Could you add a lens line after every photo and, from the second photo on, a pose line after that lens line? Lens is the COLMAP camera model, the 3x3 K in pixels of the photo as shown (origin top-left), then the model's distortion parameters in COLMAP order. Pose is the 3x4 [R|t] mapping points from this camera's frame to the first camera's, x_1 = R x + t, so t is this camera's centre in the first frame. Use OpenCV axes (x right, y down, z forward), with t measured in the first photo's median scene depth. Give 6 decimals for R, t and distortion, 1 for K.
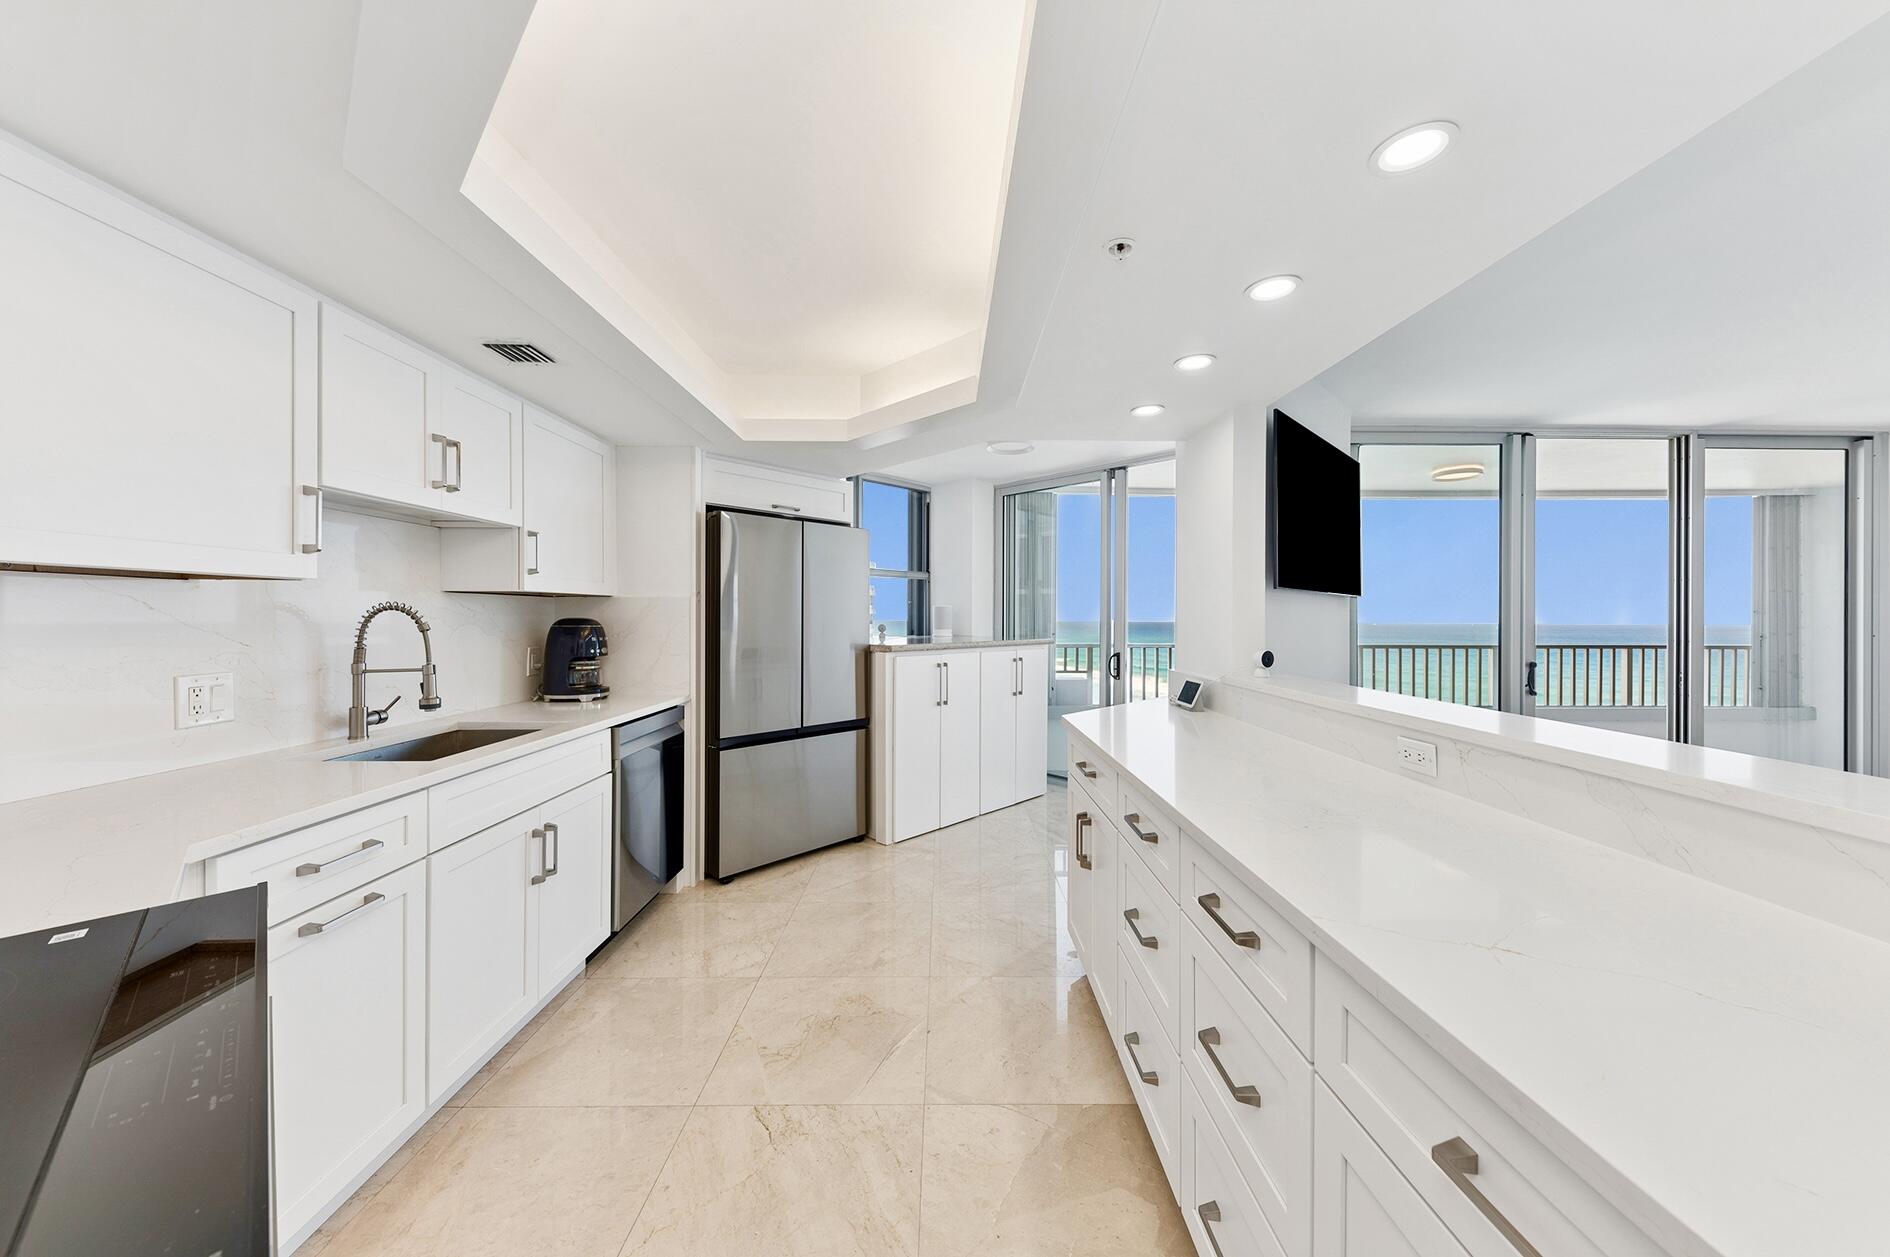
lens RADIAL K [[647.2, 0, 948.6], [0, 647.2, 617.5], [0, 0, 1]] dist [0.000201, -0.000007]
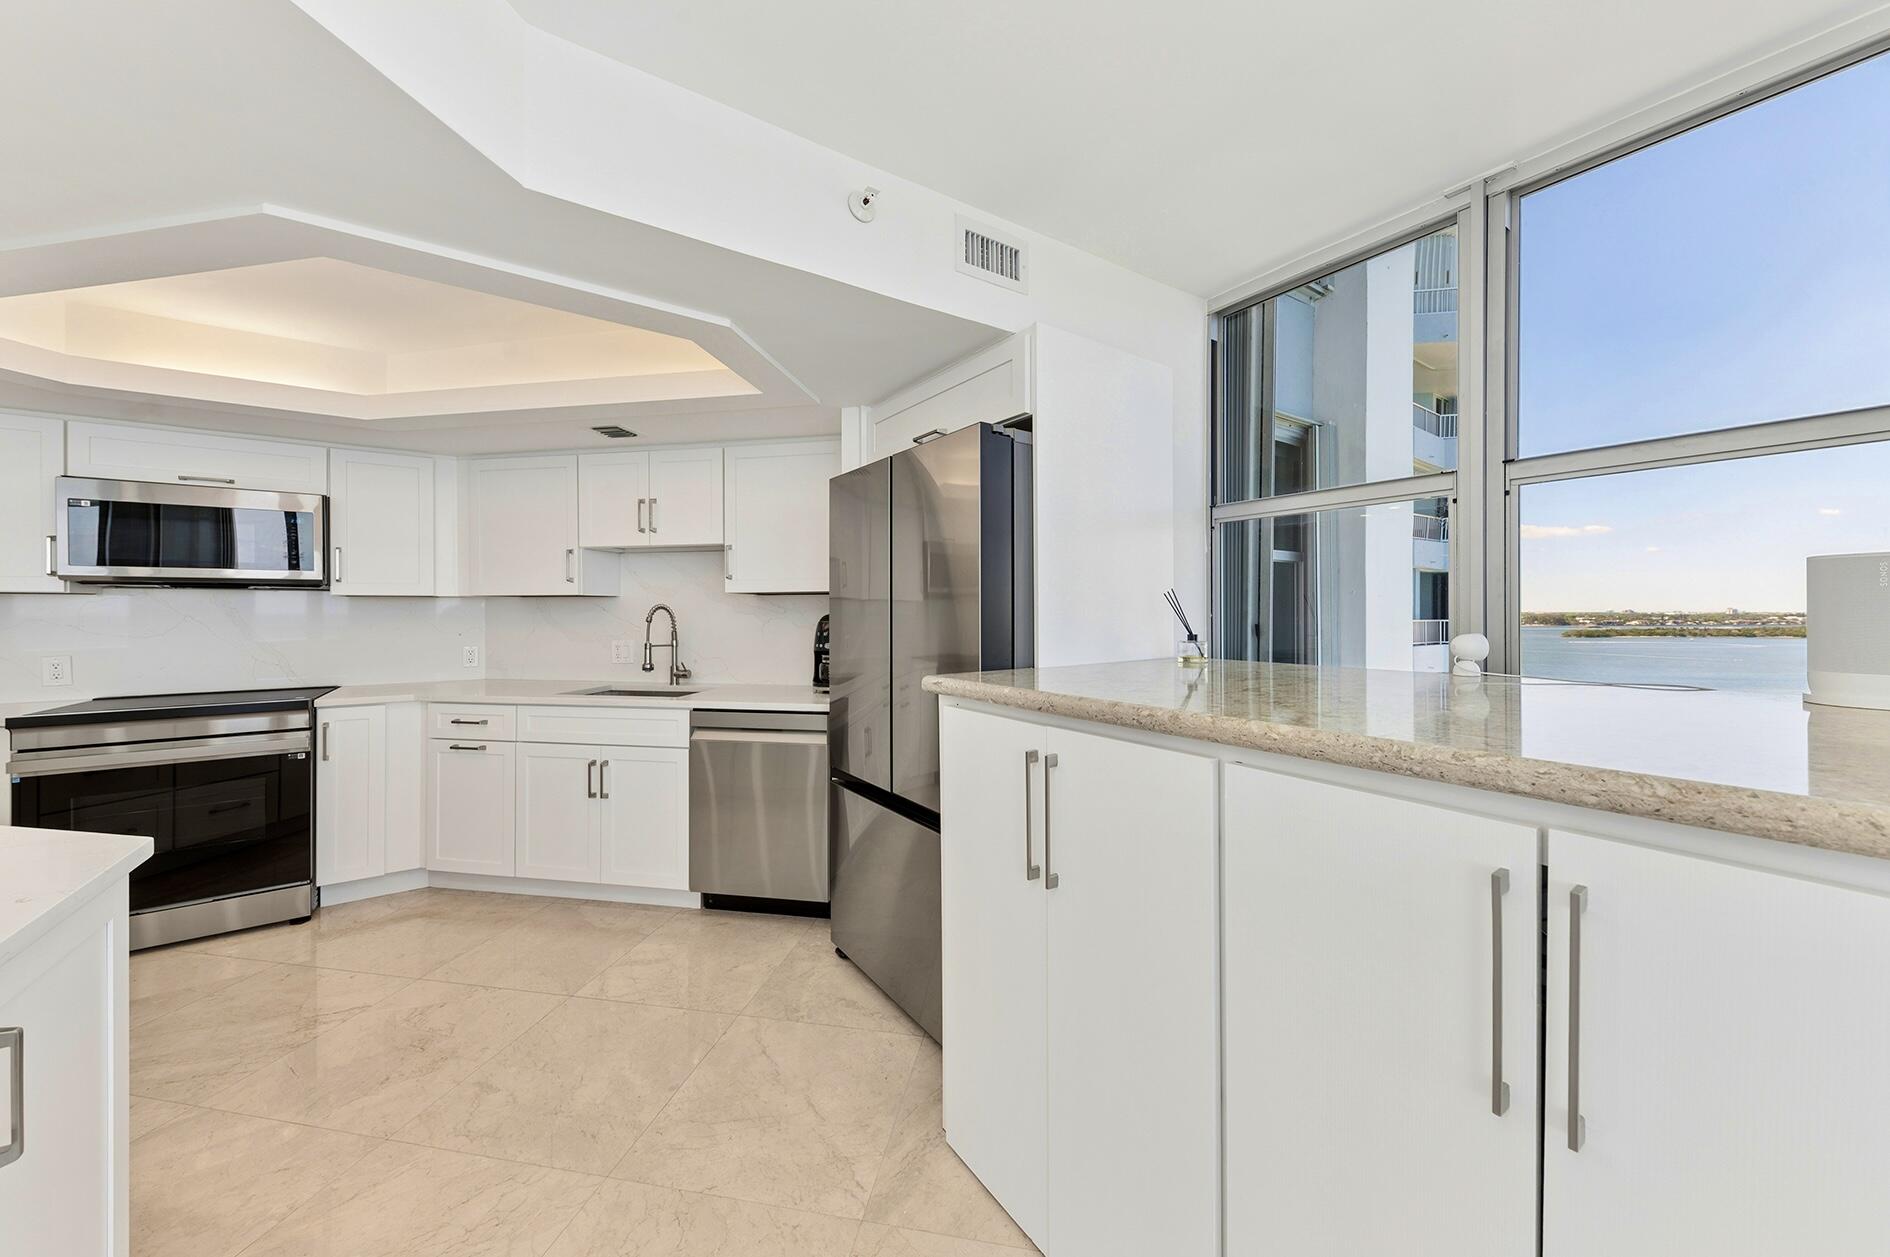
lens RADIAL K [[647.2, 0, 948.6], [0, 647.2, 617.5], [0, 0, 1]] dist [0.000201, -0.000007]
pose [[-0.181710, 0.005545, -0.983337, 0.513362], [-0.001024, 0.999982, 0.005828, -0.000064], [0.983352, 0.002066, -0.181701, 1.653389]]
